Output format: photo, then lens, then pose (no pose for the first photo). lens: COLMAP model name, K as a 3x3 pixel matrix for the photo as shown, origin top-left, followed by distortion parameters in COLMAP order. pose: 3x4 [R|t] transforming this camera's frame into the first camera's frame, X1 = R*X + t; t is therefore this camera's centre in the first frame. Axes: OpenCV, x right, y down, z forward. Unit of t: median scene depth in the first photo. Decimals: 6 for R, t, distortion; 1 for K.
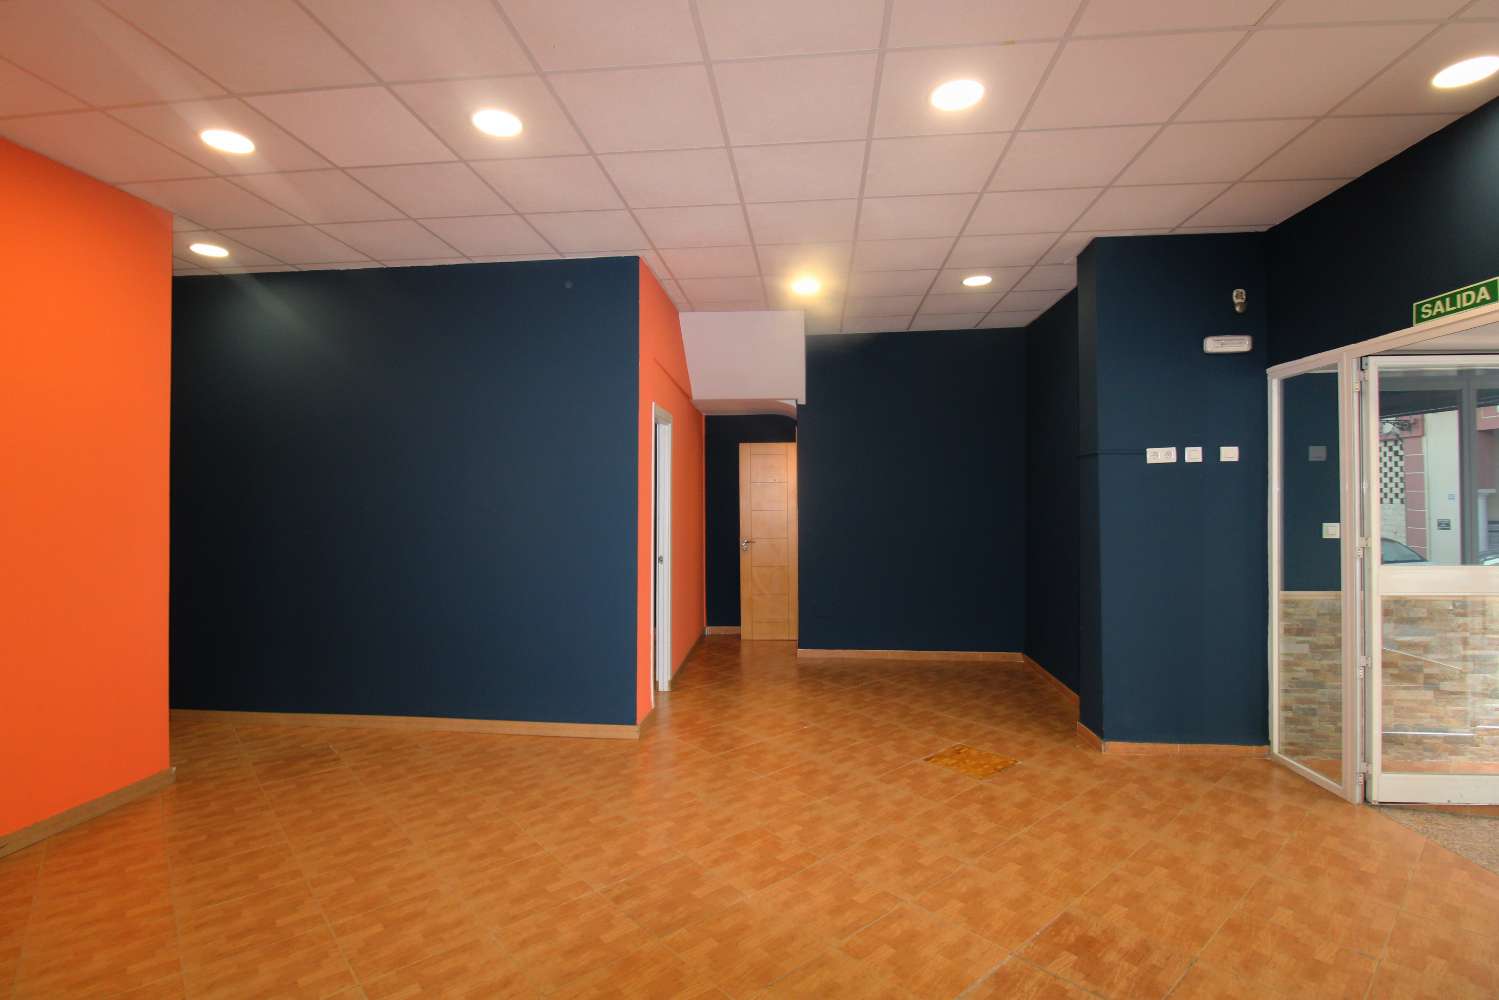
lens RADIAL K [[714.1, 0, 746.2], [0, 714.1, 494.3], [0, 0, 1]] dist [-0.012042, -0.002356]
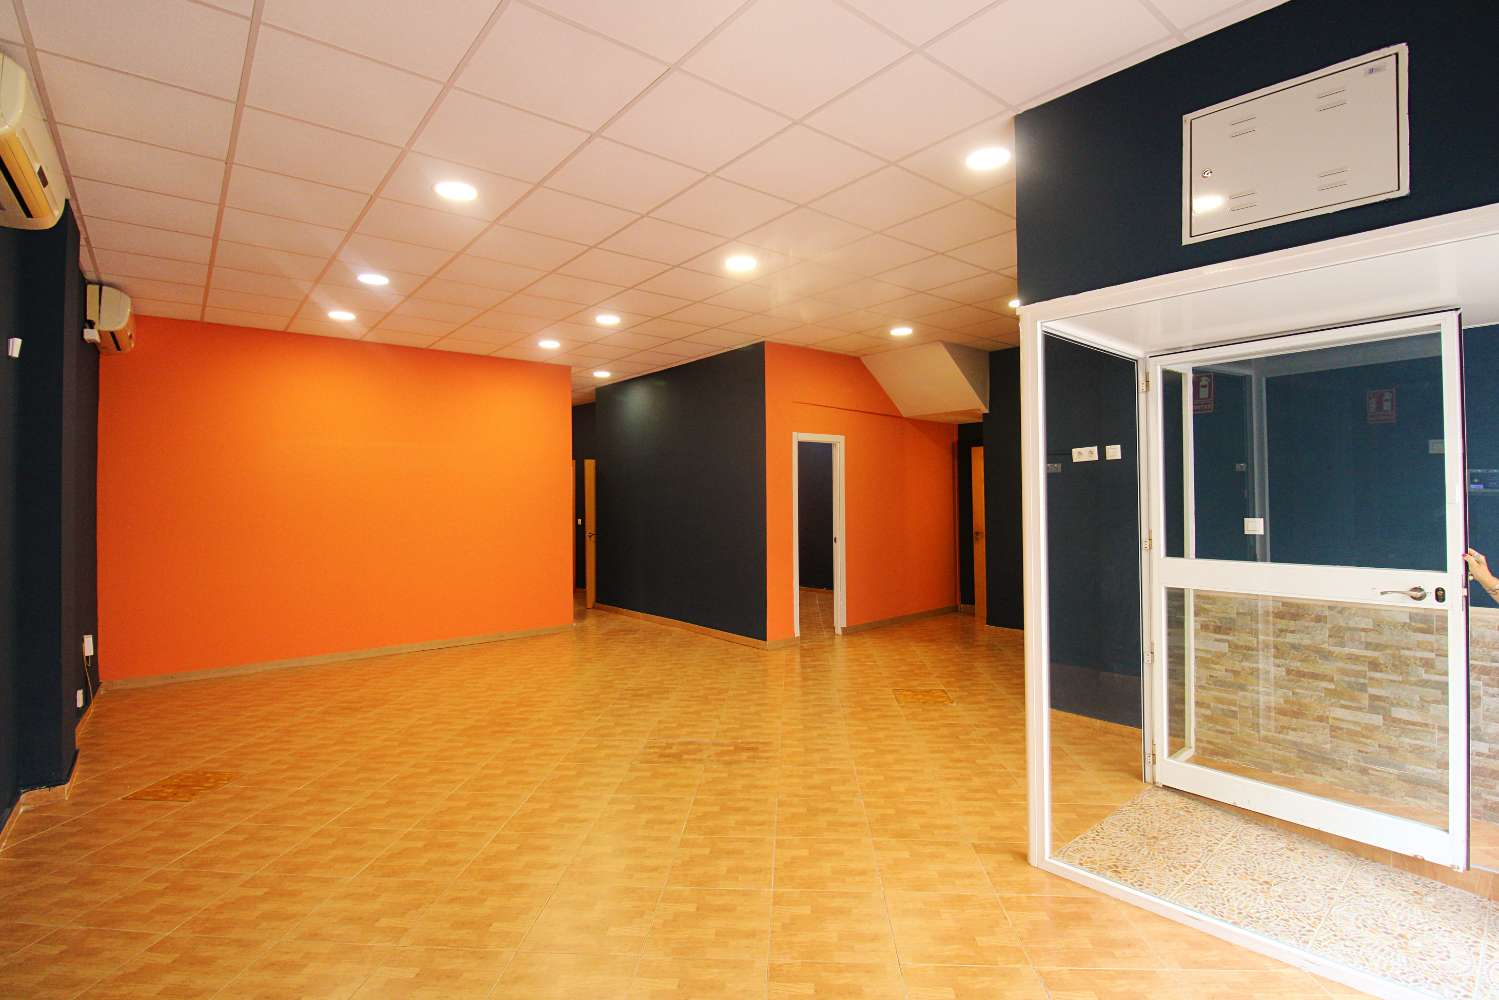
lens RADIAL K [[714.1, 0, 755.0], [0, 714.1, 499.4], [0, 0, 1]] dist [-0.012042, -0.002356]
pose [[0.704246, -0.006172, -0.709930, 1.043543], [0.014265, 0.999883, 0.005458, 0.001047], [0.709813, -0.013970, 0.704251, -0.139062]]
